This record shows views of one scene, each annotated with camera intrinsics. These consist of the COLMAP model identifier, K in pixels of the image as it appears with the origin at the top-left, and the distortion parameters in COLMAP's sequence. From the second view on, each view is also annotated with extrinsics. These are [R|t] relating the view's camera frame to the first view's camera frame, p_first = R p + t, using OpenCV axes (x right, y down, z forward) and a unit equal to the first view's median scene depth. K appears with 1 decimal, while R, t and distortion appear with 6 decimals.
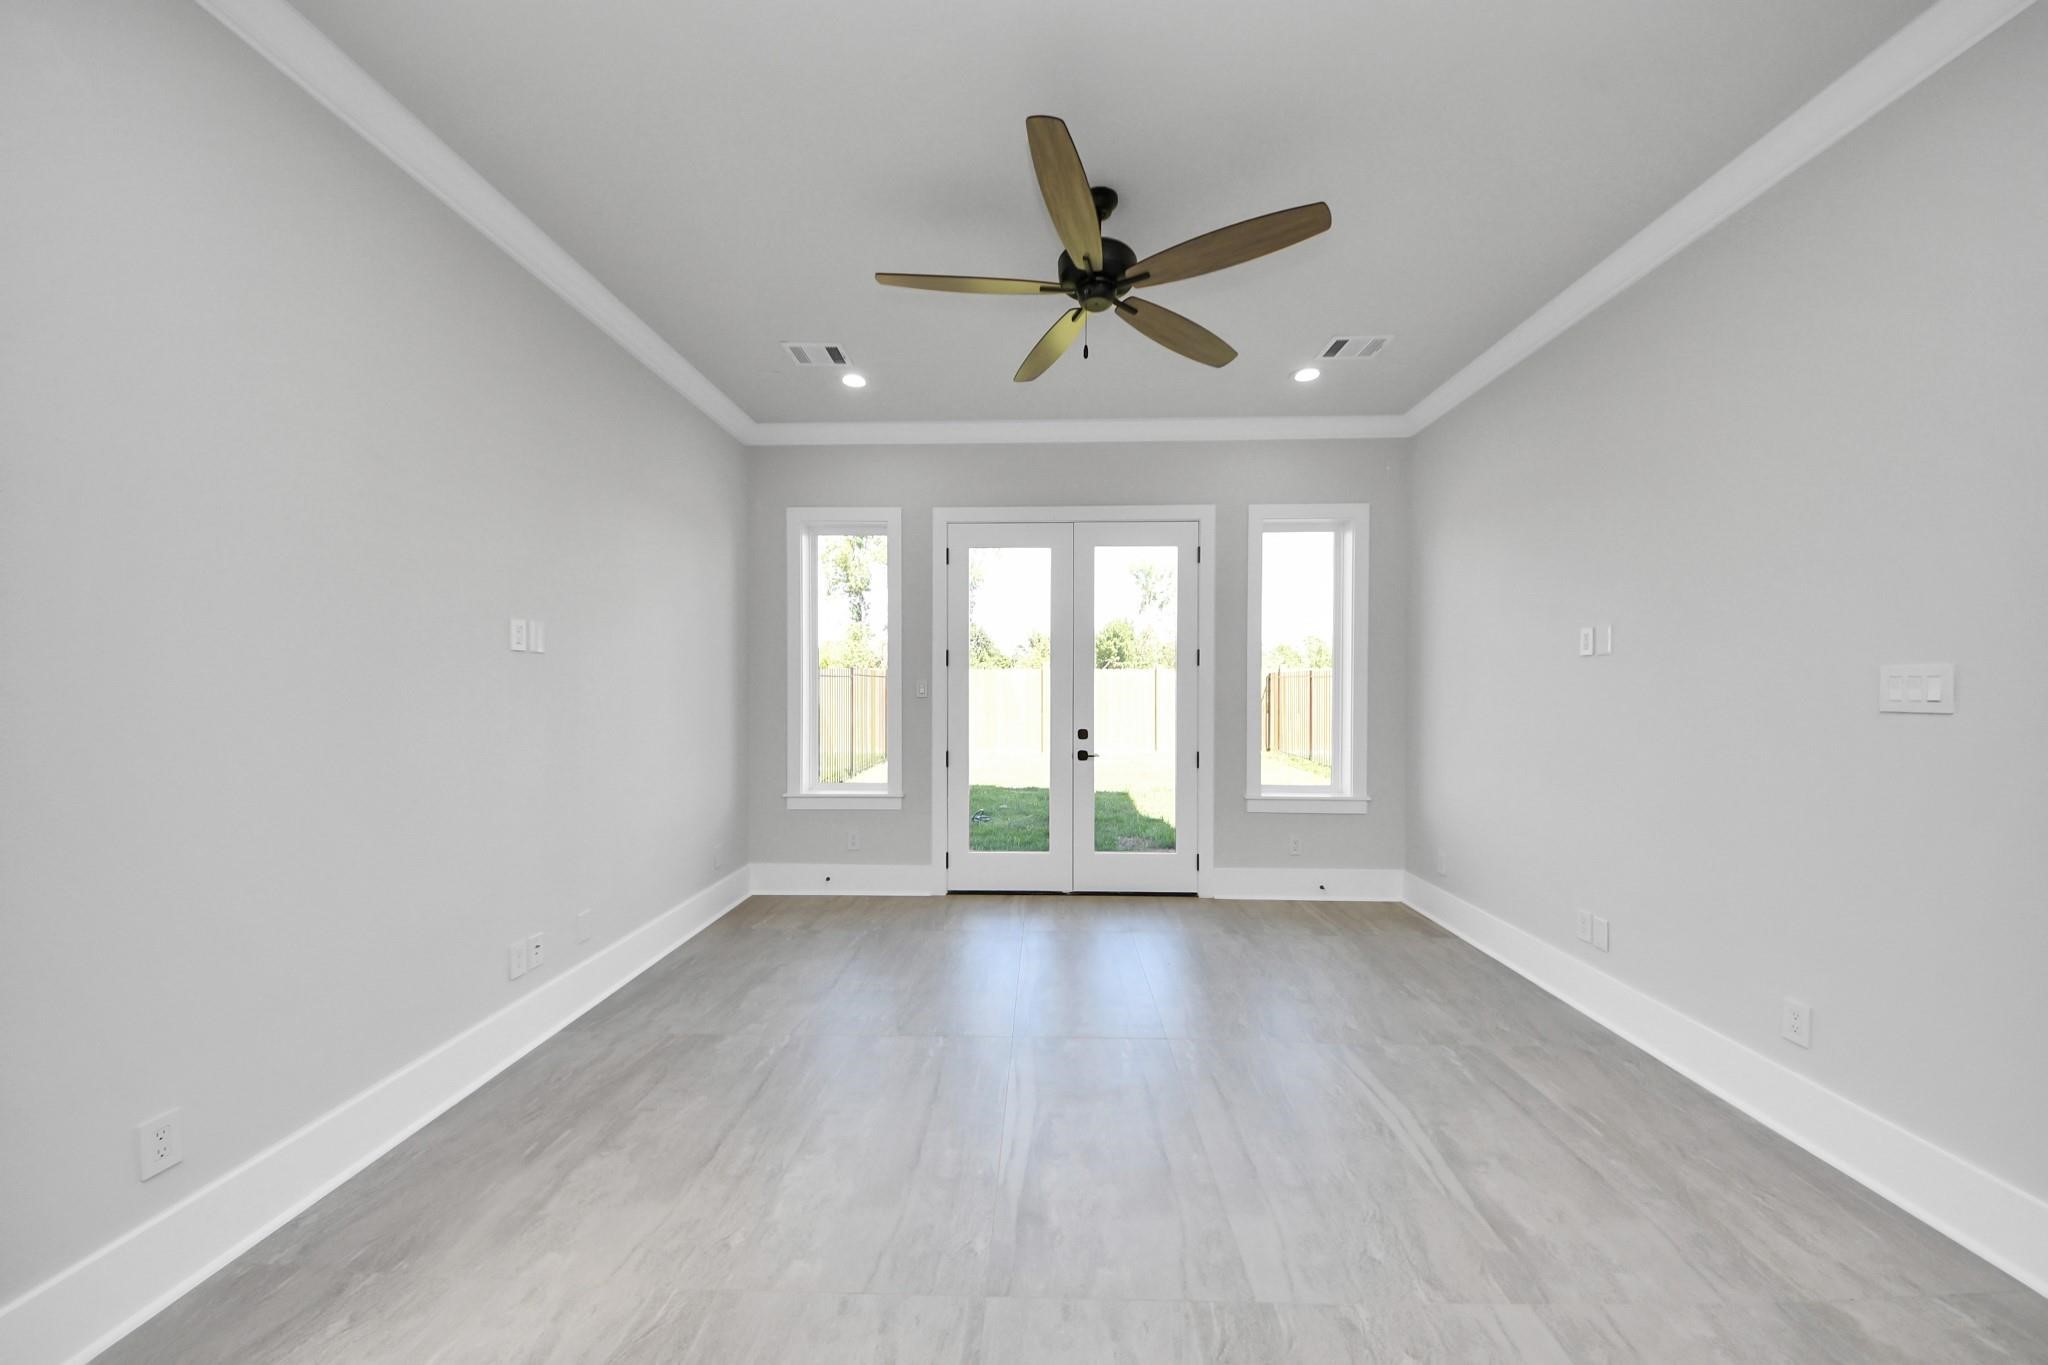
lens RADIAL K [[731.7, 0, 1043.1], [0, 731.7, 696.8], [0, 0, 1]] dist [0.001176, -0.003878]
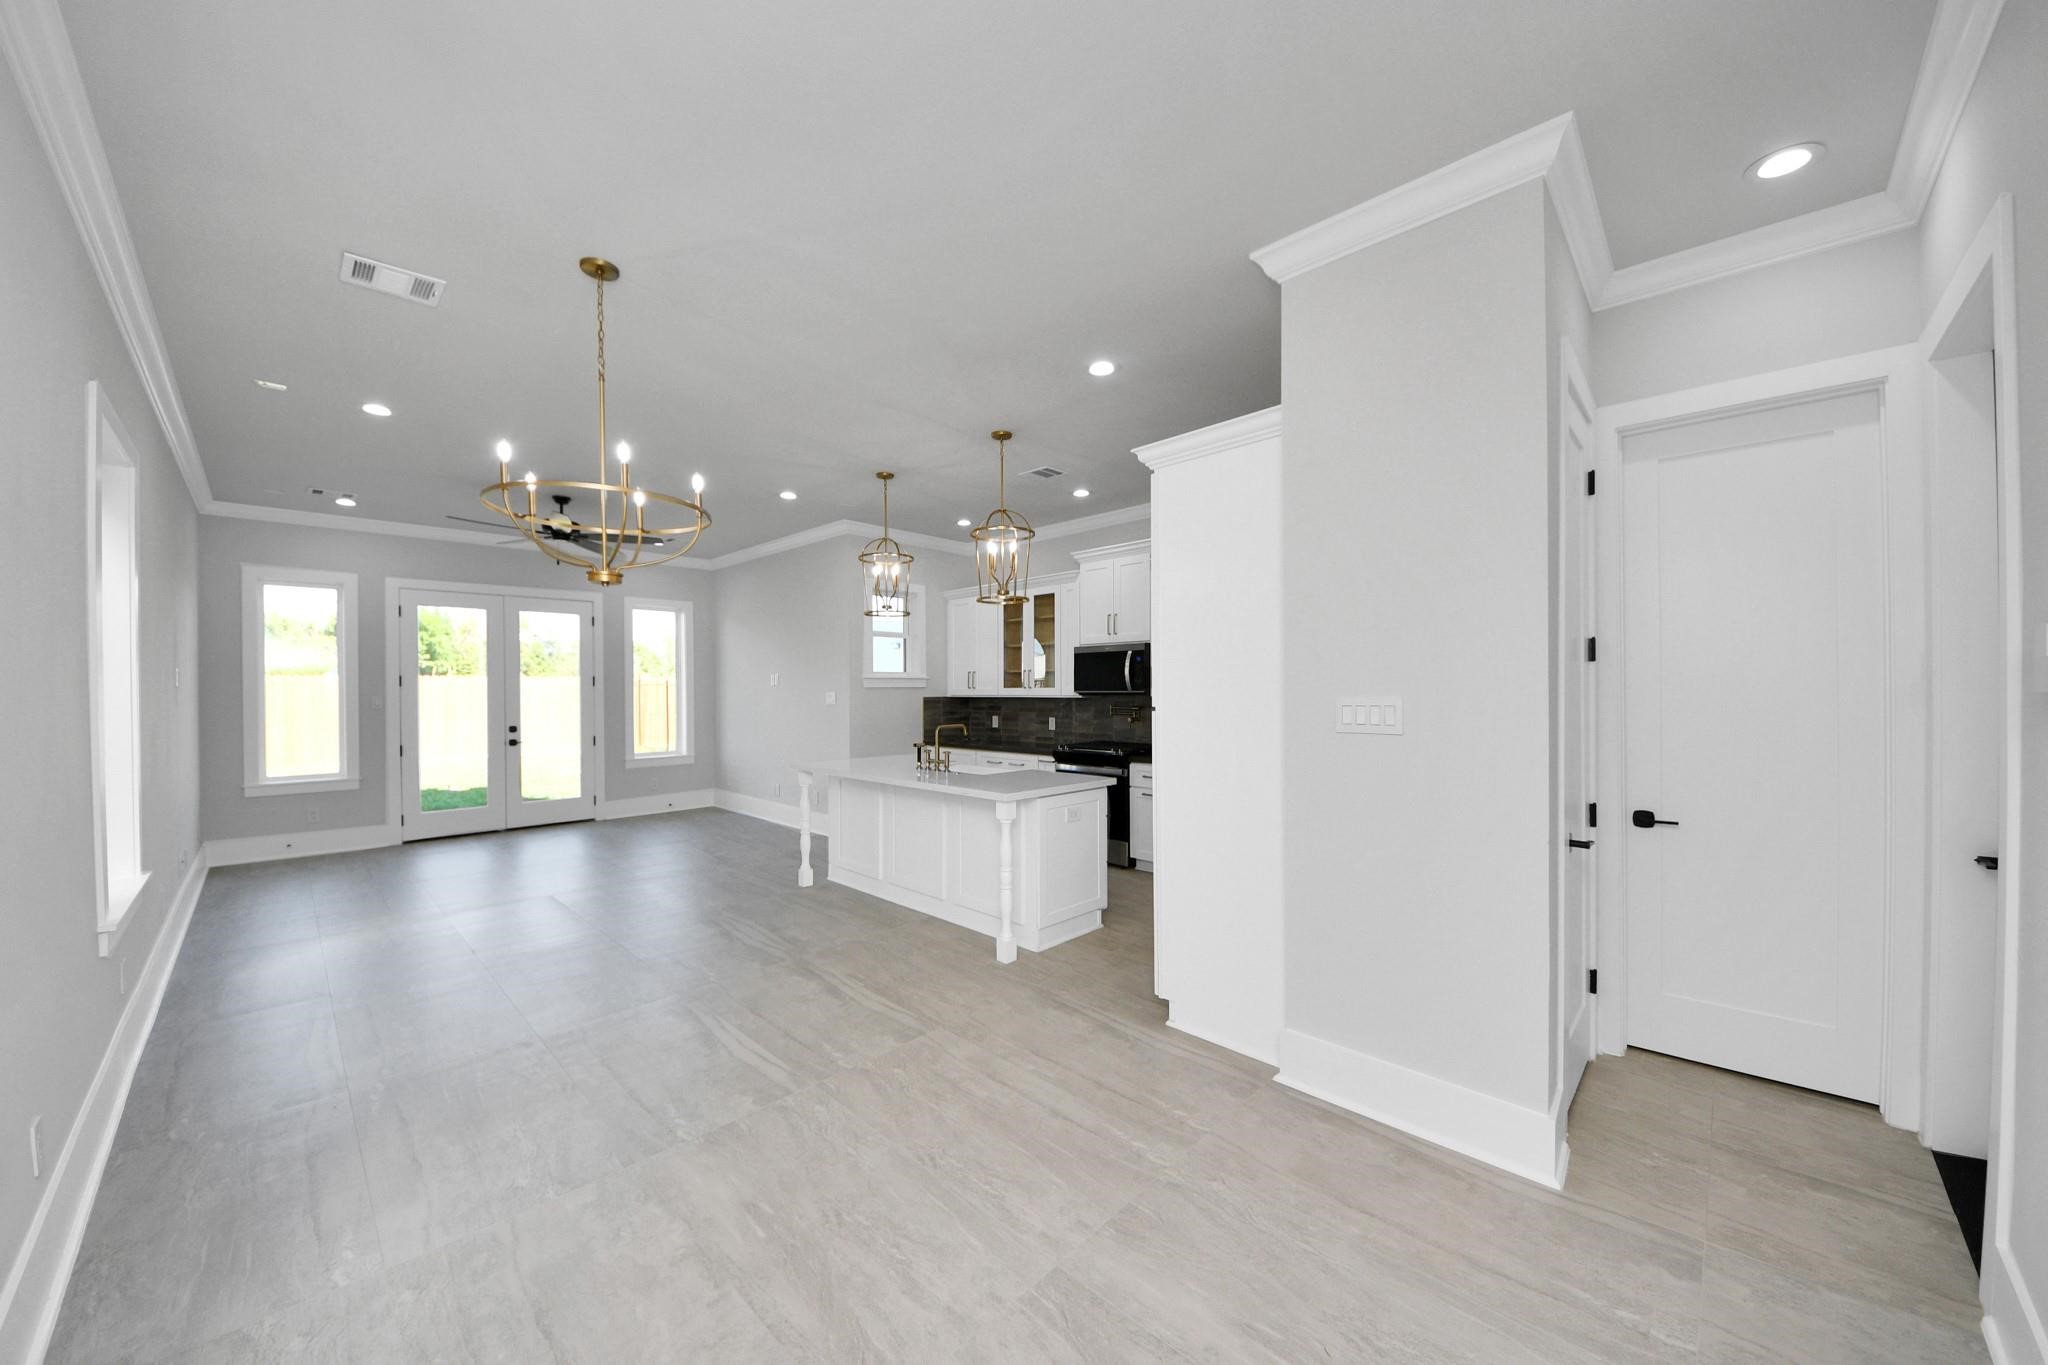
lens RADIAL K [[731.7, 0, 1031.2], [0, 731.7, 693.1], [0, 0, 1]] dist [0.001176, -0.003878]
pose [[0.672408, -0.008595, 0.740131, -0.363194], [0.008371, 0.999957, 0.004007, -0.024169], [-0.740133, 0.003501, 0.672451, -0.899741]]
